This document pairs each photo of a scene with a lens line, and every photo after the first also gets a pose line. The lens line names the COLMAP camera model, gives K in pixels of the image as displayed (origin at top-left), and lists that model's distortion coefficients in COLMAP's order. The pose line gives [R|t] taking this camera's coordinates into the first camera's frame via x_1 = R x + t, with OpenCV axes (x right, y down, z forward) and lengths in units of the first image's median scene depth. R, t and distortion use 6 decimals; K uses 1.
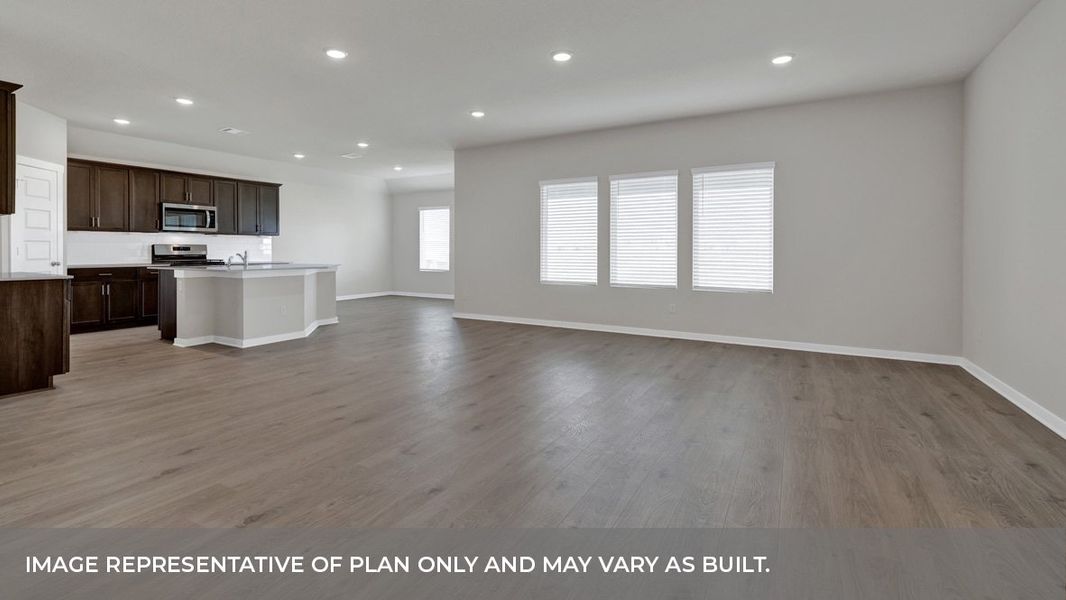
lens RADIAL K [[468.0, 0, 527.7], [0, 468.0, 253.9], [0, 0, 1]] dist [0.000772, -0.000606]
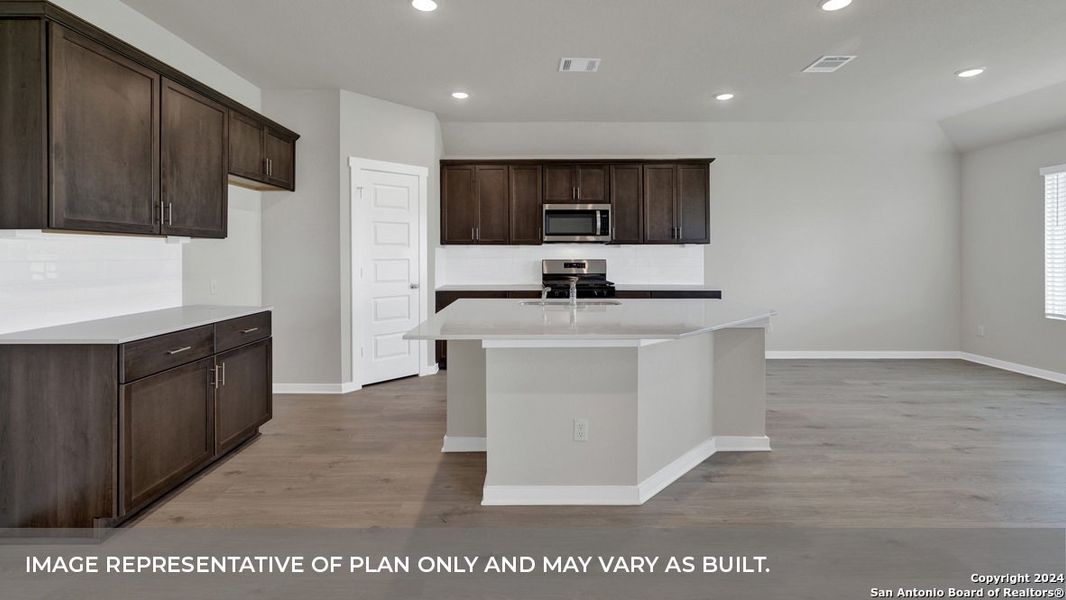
lens RADIAL K [[468.0, 0, 523.5], [0, 468.0, 258.4], [0, 0, 1]] dist [0.000772, -0.000606]
pose [[0.498957, 0.004709, -0.866614, -0.162647], [-0.004569, 0.999986, 0.002804, -0.026959], [0.866615, 0.002561, 0.498972, 0.642929]]
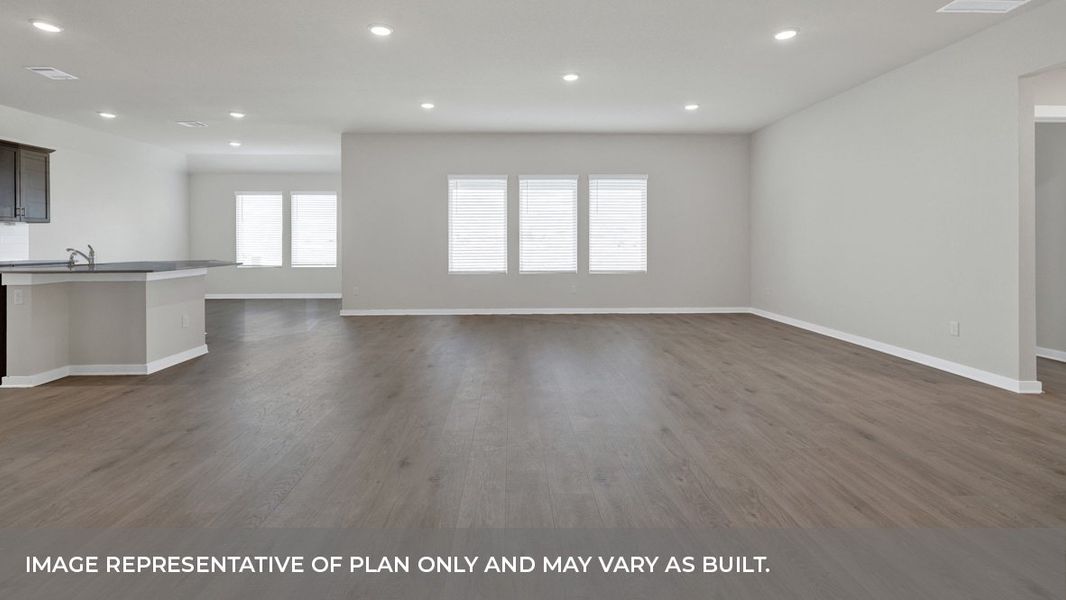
lens RADIAL K [[468.0, 0, 527.3], [0, 468.0, 241.8], [0, 0, 1]] dist [0.000772, -0.000606]
pose [[0.848283, -0.005048, 0.529520, -0.390540], [0.008923, 0.999949, -0.004762, -0.001370], [-0.529469, 0.008764, 0.848284, 0.036366]]
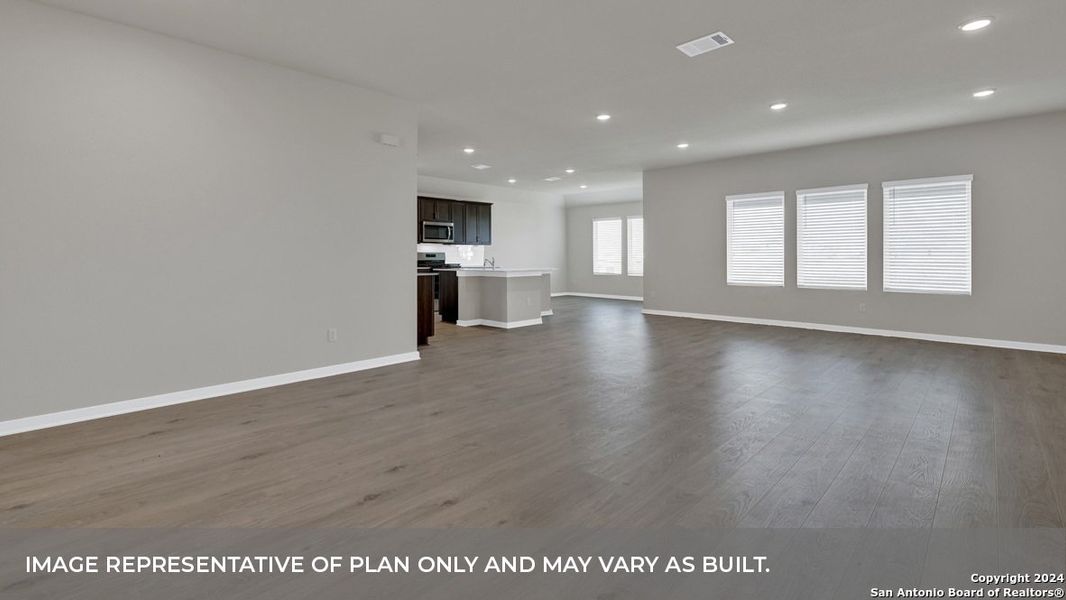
lens RADIAL K [[481.5, 0, 530.1], [0, 481.5, 258.3], [0, 0, 1]] dist [0.004887, 0.001631]
pose [[0.970258, -0.001705, -0.242067, -0.162312], [0.000972, 0.999995, -0.003146, 0.001036], [0.242071, 0.002817, 0.970254, -0.275320]]
